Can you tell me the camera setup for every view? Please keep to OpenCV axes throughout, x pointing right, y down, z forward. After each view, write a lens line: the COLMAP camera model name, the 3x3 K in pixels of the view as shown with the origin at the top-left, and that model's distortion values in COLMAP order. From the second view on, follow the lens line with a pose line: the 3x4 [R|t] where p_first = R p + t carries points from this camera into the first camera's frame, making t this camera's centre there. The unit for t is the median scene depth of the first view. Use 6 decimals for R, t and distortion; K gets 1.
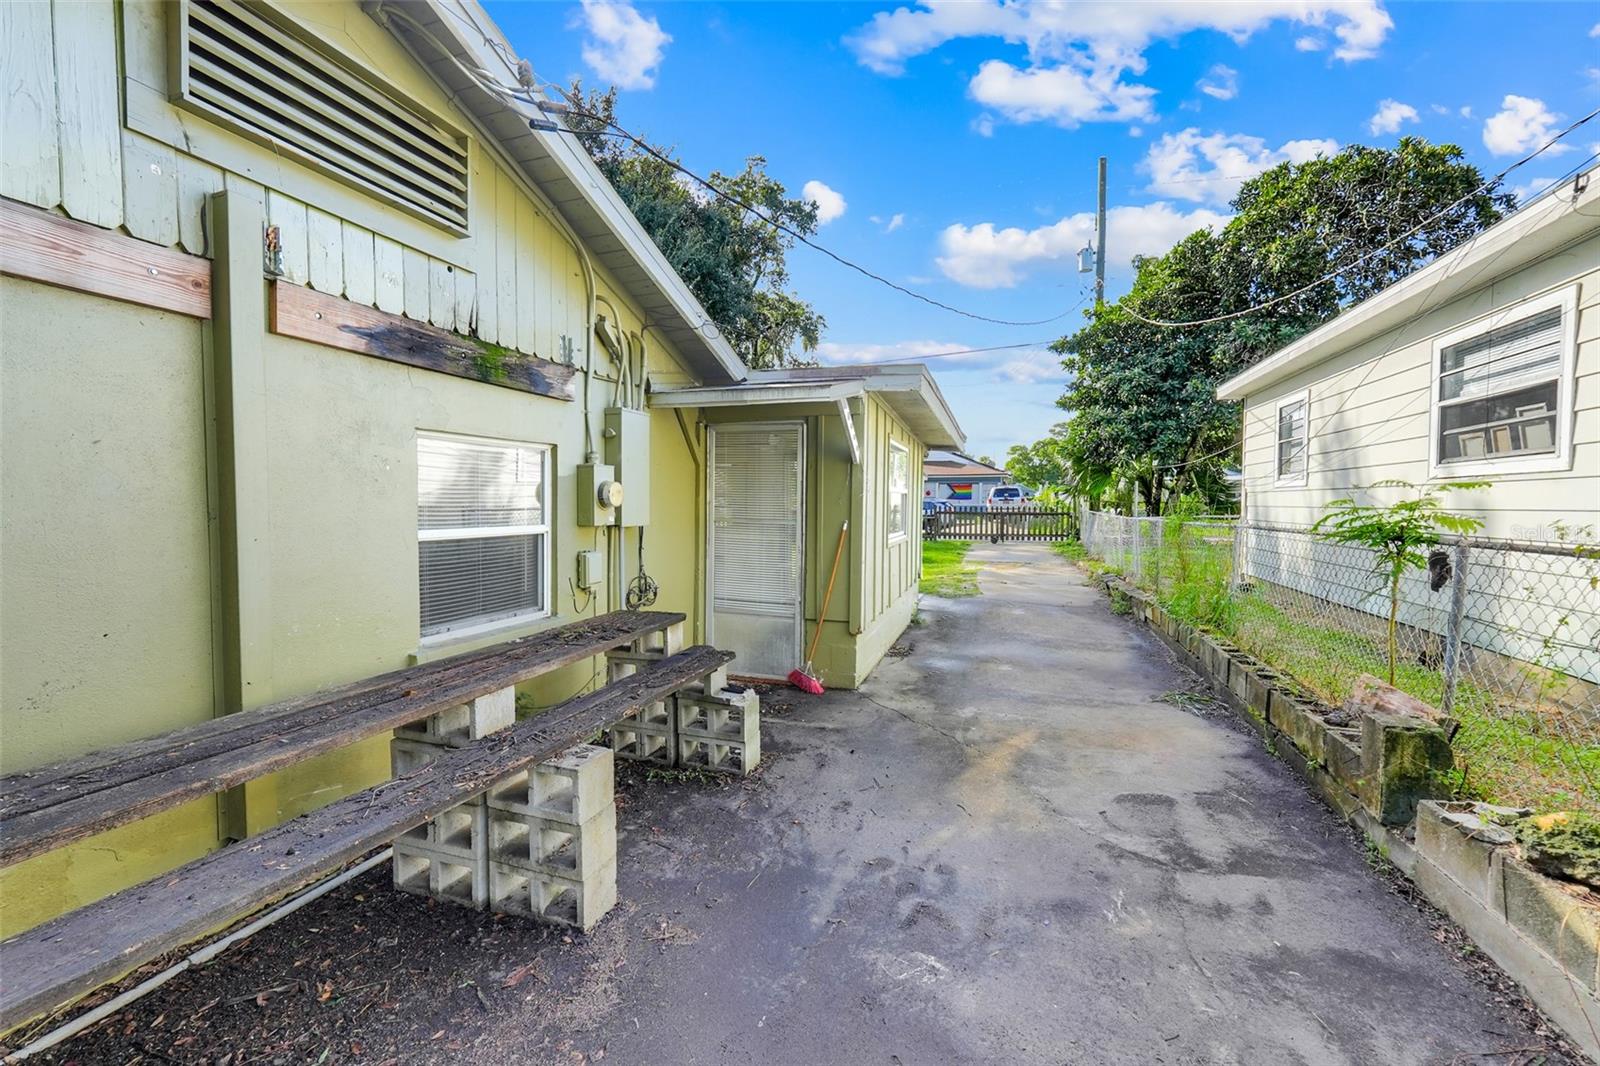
lens RADIAL K [[694.1, 0, 797.4], [0, 694.1, 527.3], [0, 0, 1]] dist [0.002282, -0.000273]
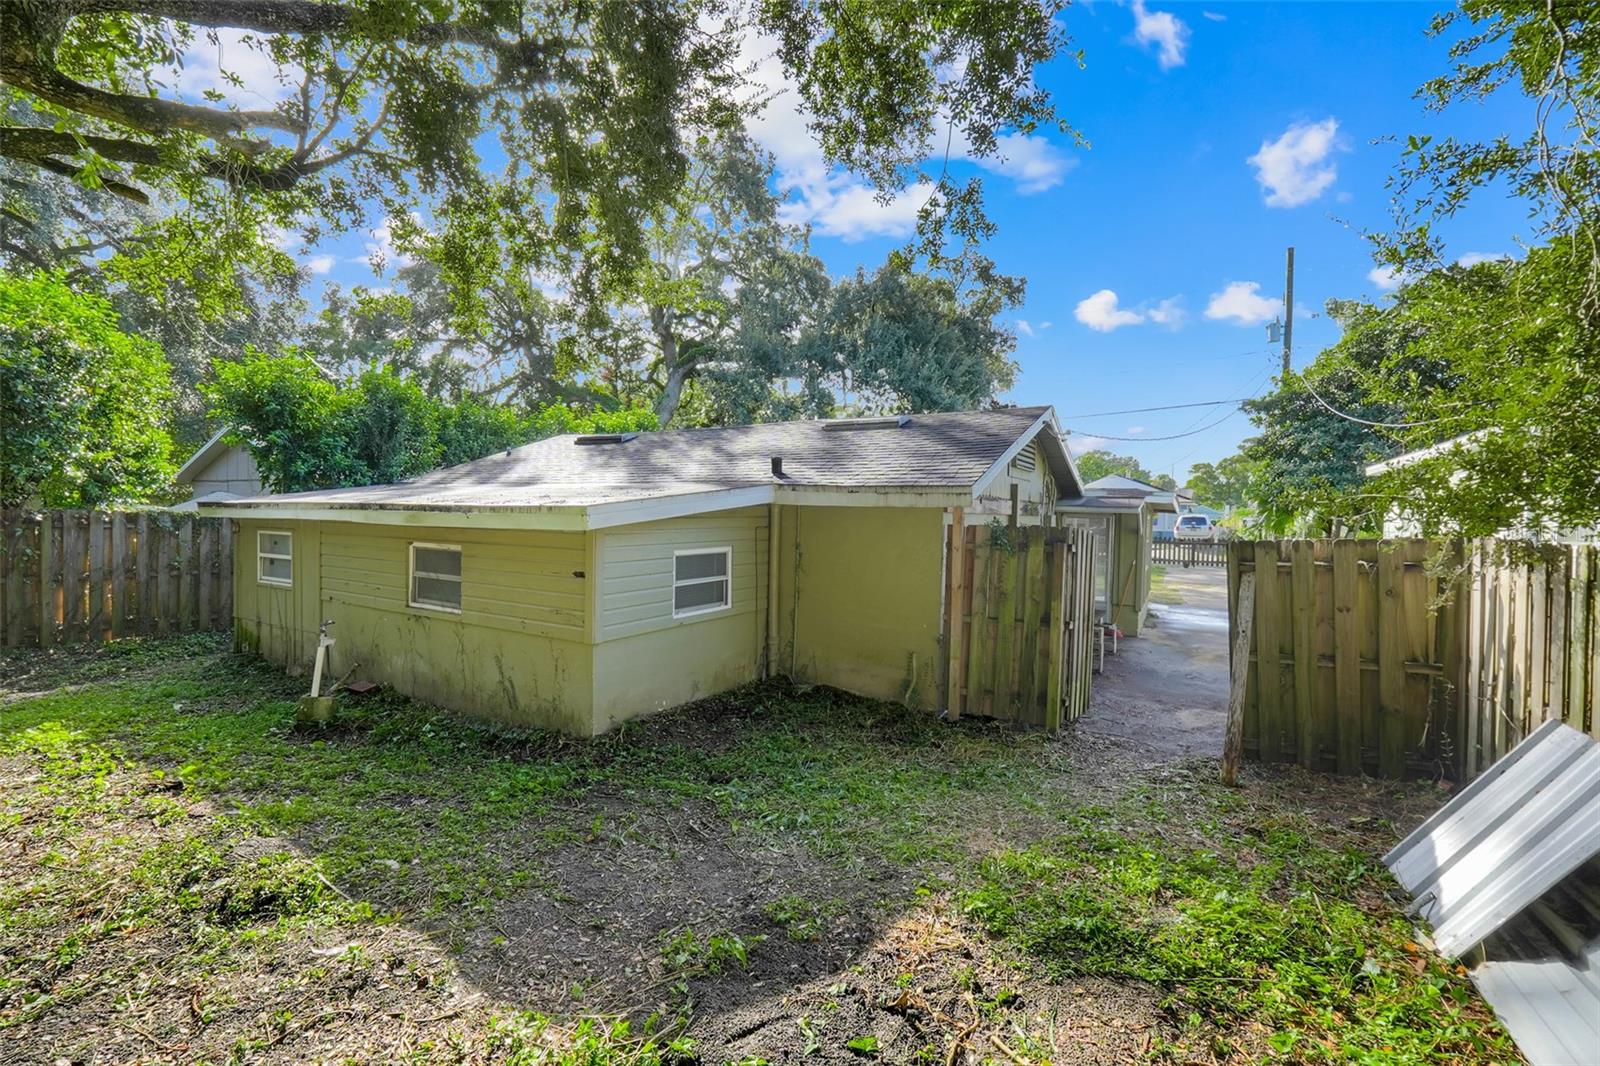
lens RADIAL K [[694.1, 0, 800.8], [0, 694.1, 531.8], [0, 0, 1]] dist [0.002282, -0.000273]
pose [[0.977324, 0.019422, -0.210859, -0.121307], [-0.021951, 0.999712, -0.009661, -0.013363], [0.210611, 0.014070, 0.977469, -0.334537]]
